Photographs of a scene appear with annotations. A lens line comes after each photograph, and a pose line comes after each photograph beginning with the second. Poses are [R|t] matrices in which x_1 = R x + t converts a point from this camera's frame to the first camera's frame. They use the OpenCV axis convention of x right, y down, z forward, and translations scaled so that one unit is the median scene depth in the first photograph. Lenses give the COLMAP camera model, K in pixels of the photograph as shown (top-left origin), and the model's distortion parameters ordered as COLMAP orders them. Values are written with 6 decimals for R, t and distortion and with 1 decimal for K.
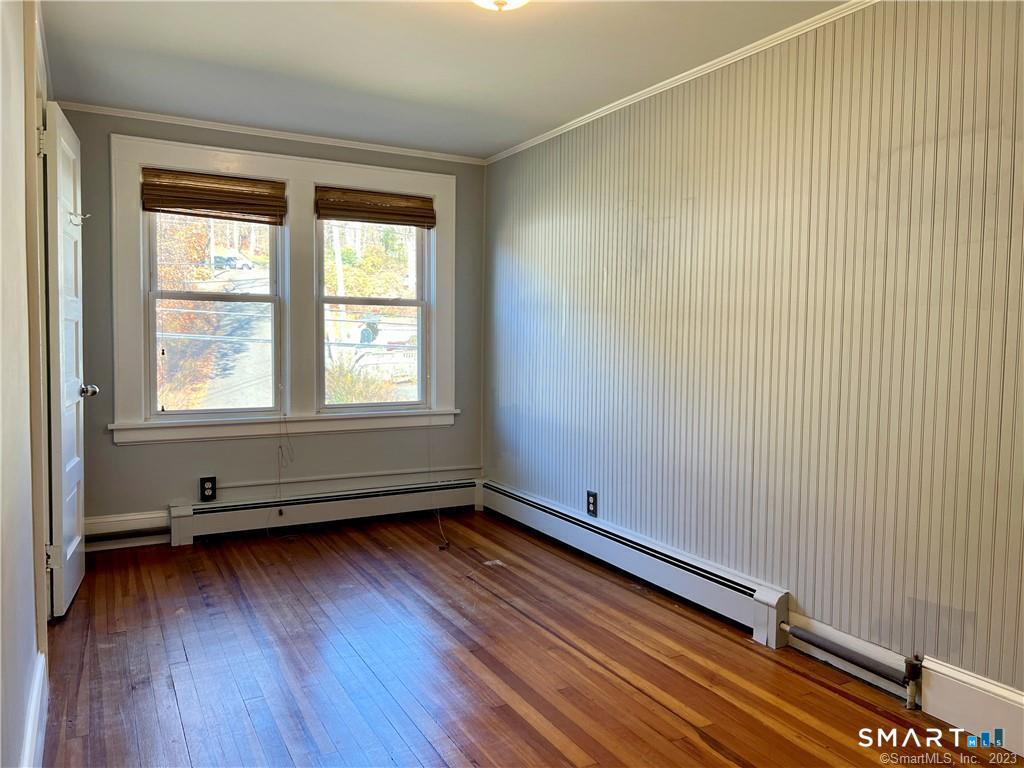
lens RADIAL K [[769.4, 0, 512.7], [0, 769.4, 381.6], [0, 0, 1]] dist [0.050169, -0.032977]
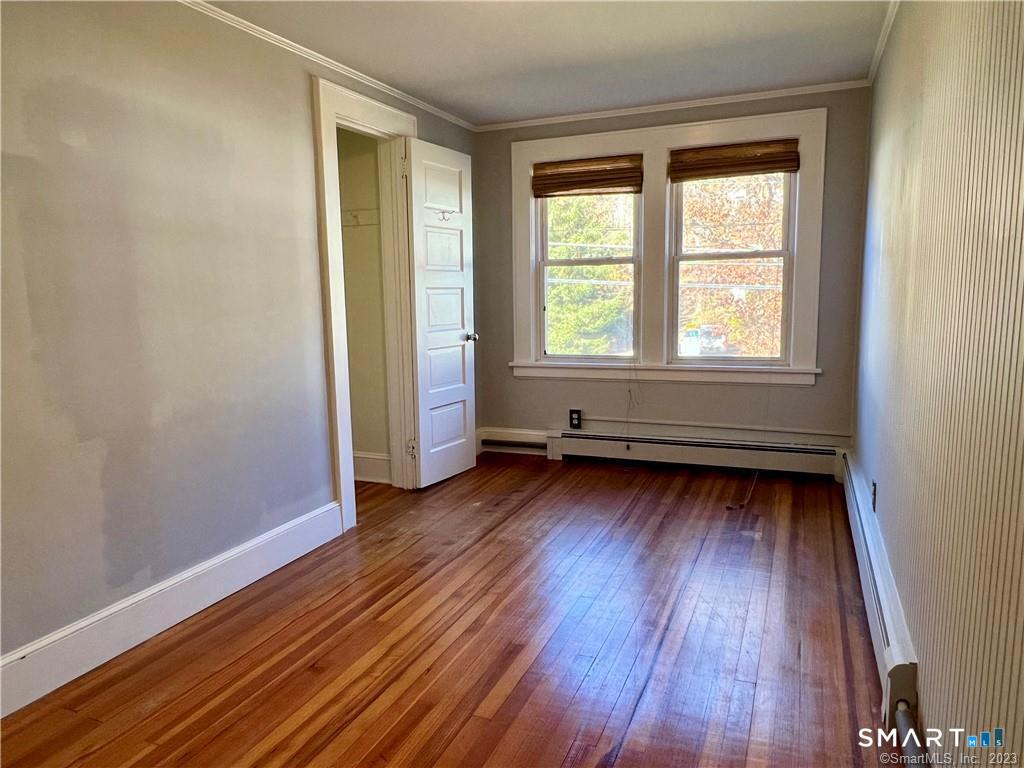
lens RADIAL K [[683.5, 0, 511.1], [0, 683.5, 384.4], [0, 0, 1]] dist [0.010913, -0.001981]
pose [[0.625500, 0.084031, -0.775686, 0.381663], [-0.019880, 0.995577, 0.091820, -0.014913], [0.779971, -0.042013, 0.624404, 0.234687]]
